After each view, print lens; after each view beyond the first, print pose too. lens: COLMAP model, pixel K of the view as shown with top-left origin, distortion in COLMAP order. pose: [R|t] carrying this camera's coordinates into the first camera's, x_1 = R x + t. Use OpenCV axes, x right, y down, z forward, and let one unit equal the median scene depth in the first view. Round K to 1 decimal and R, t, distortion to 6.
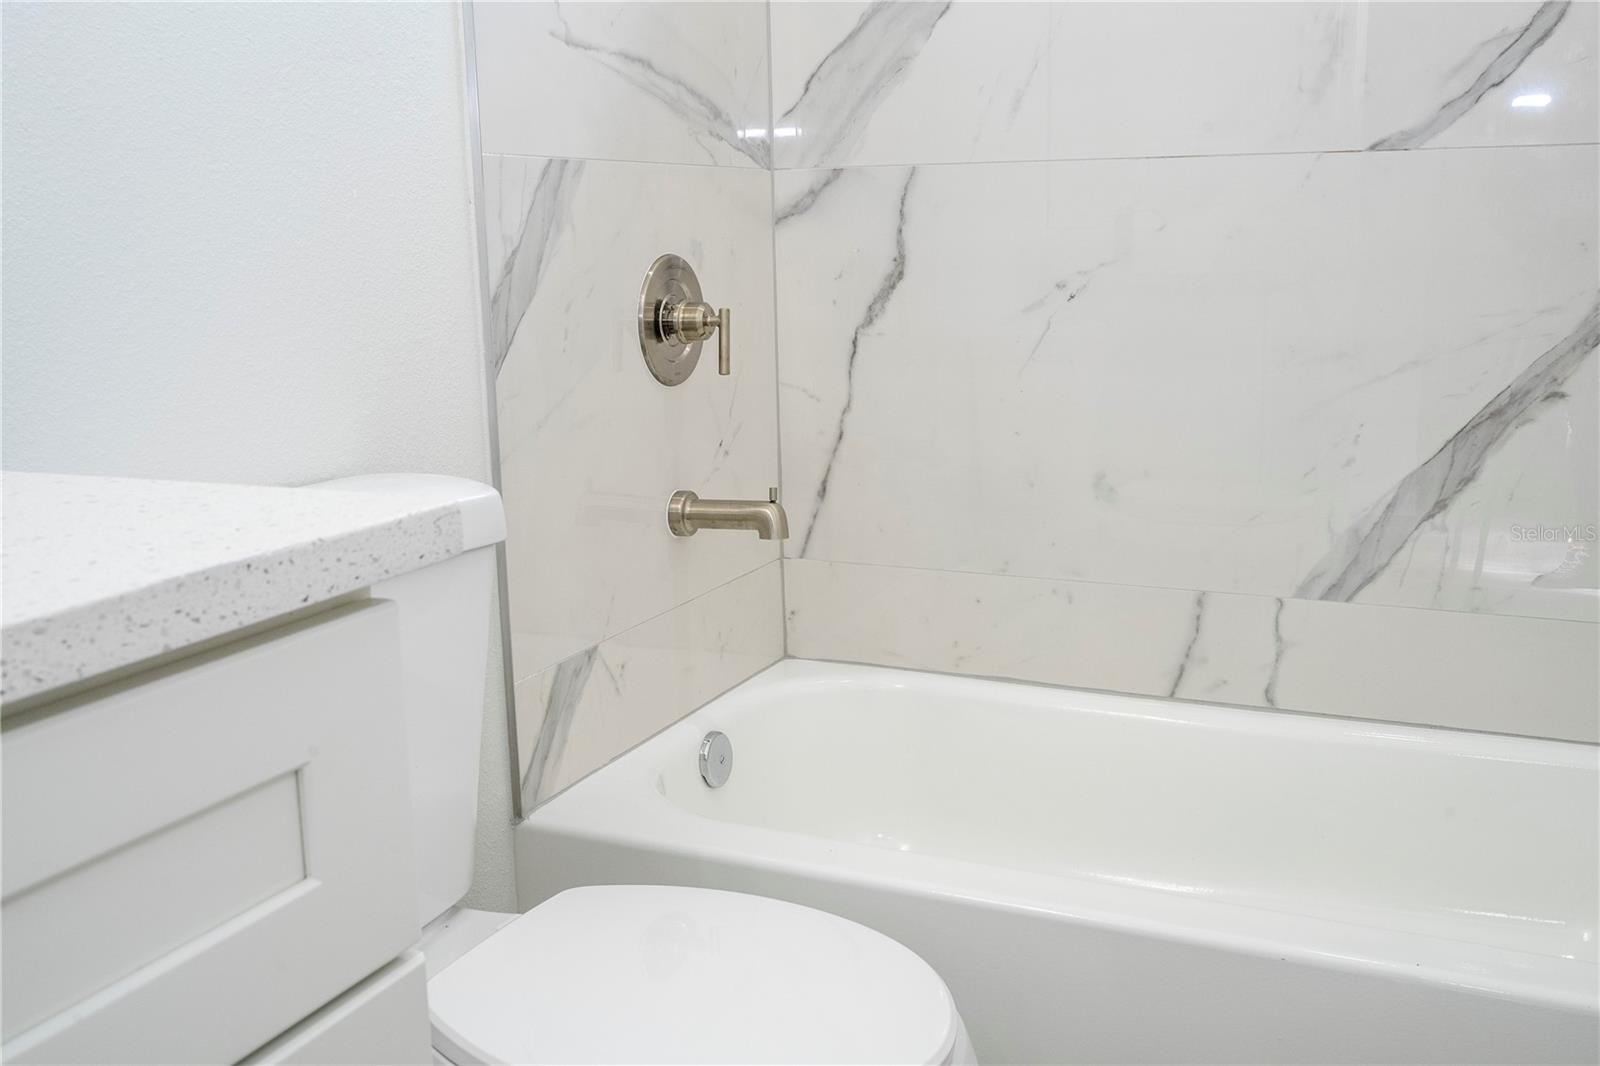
lens RADIAL K [[1574.1, 0, 807.1], [0, 1574.1, 534.1], [0, 0, 1]] dist [0.028952, 0.000000]
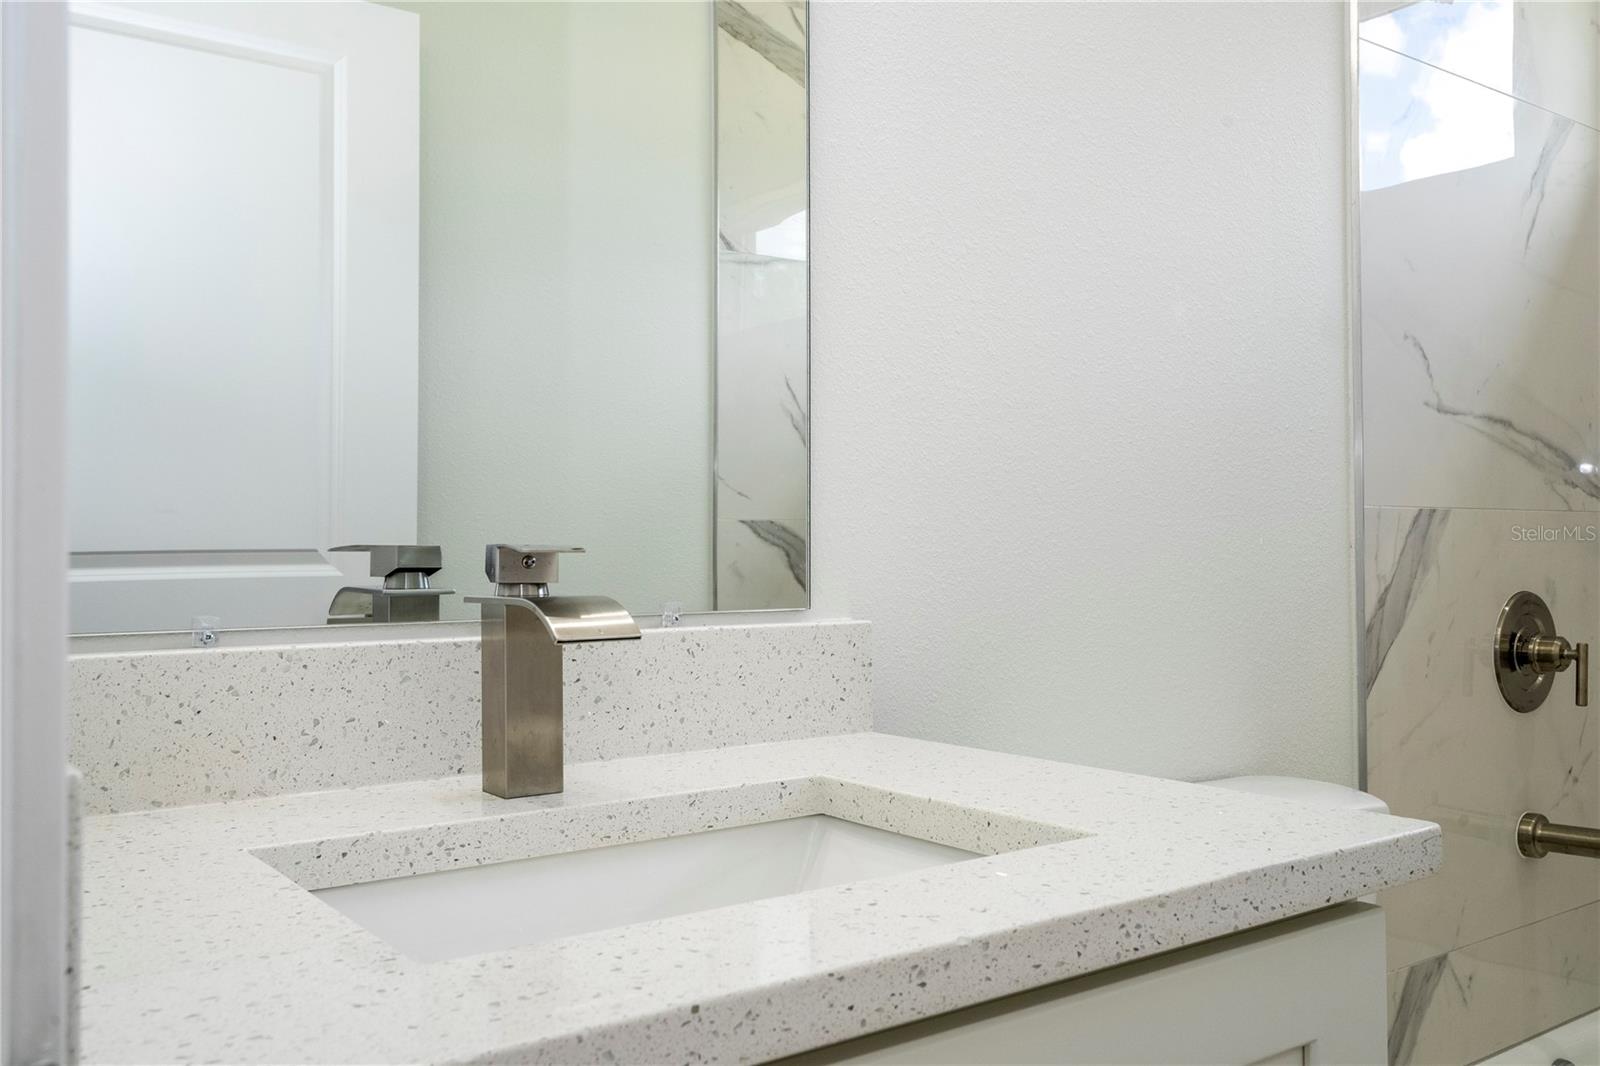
lens RADIAL K [[1361.6, 0, 807.3], [0, 1361.6, 527.6], [0, 0, 1]] dist [0.010220, -0.004780]
pose [[0.871089, 0.007760, -0.491064, -0.057290], [-0.106372, 0.979122, -0.173219, -0.005182], [0.479467, 0.203124, 0.853728, -0.048786]]
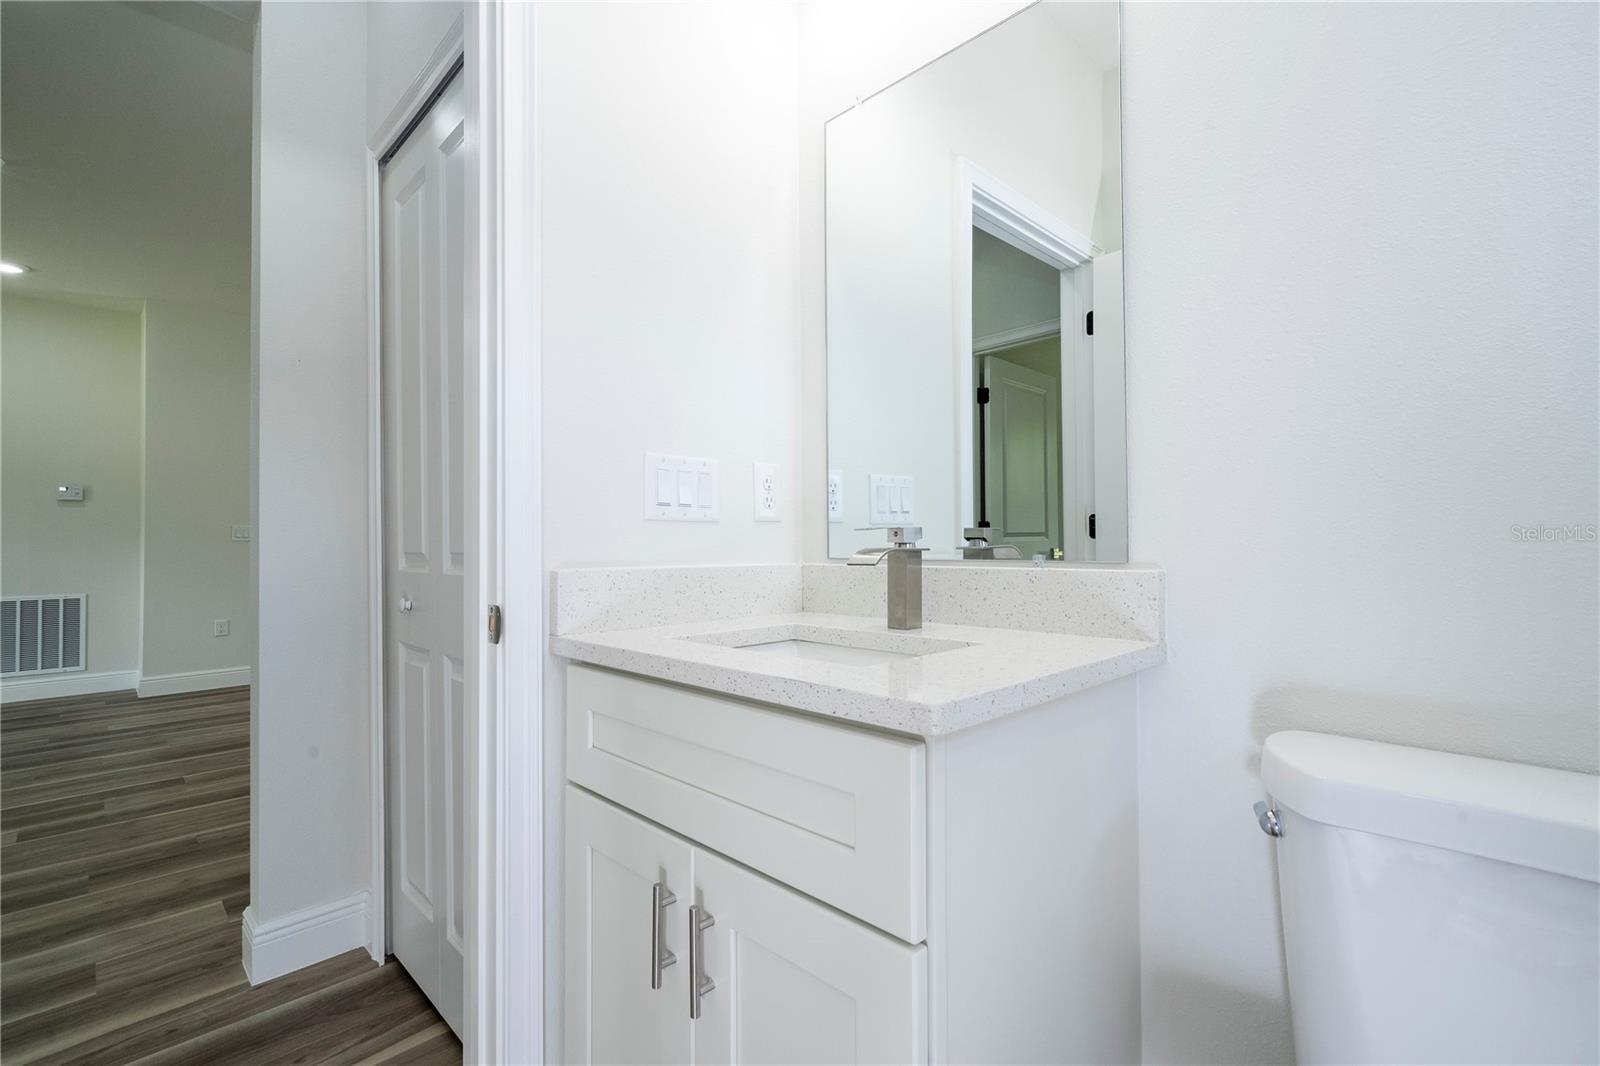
lens RADIAL K [[720.9, 0, 813.1], [0, 720.9, 532.6], [0, 0, 1]] dist [-0.000734, 0.000149]
pose [[-0.355231, 0.009670, -0.934728, 0.233164], [-0.163267, 0.983935, 0.072226, -0.101166], [0.920410, 0.178267, -0.347946, 0.470349]]
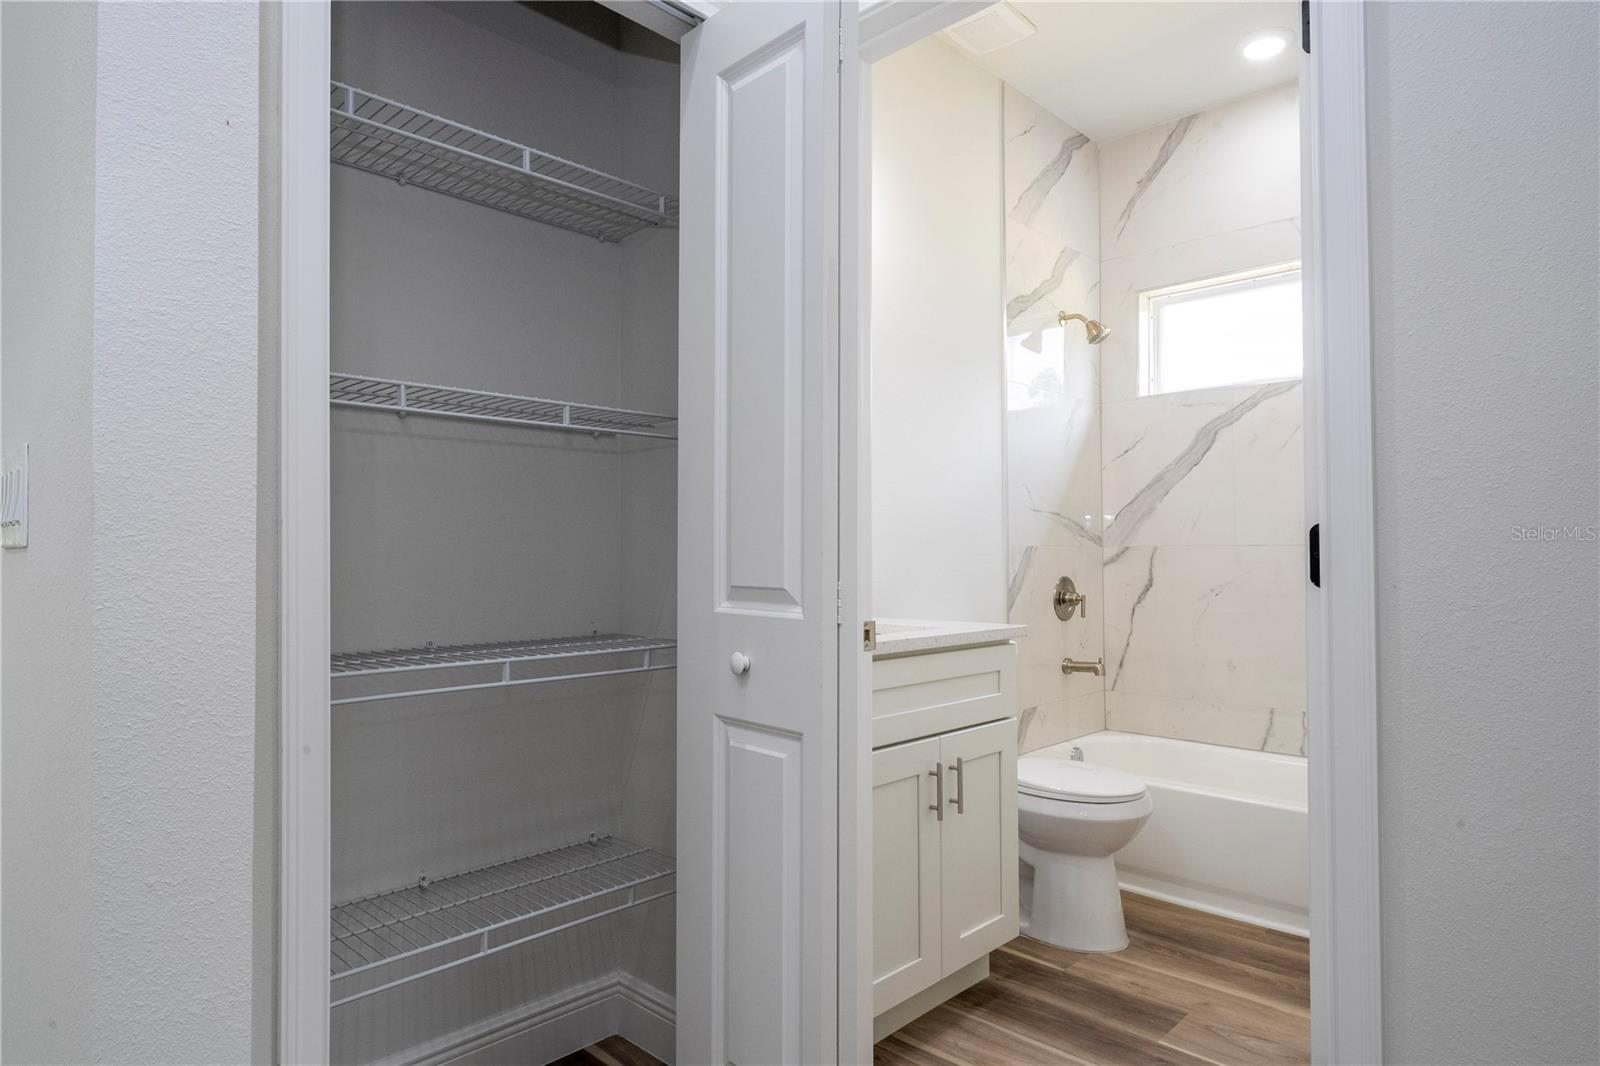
lens RADIAL K [[931.8, 0, 805.6], [0, 931.8, 532.4], [0, 0, 1]] dist [-0.003679, -0.000273]
pose [[0.942062, 0.007083, -0.335365, 0.040457], [-0.078704, 0.976535, -0.200461, 0.131281], [0.326076, 0.215241, 0.920514, -0.788305]]
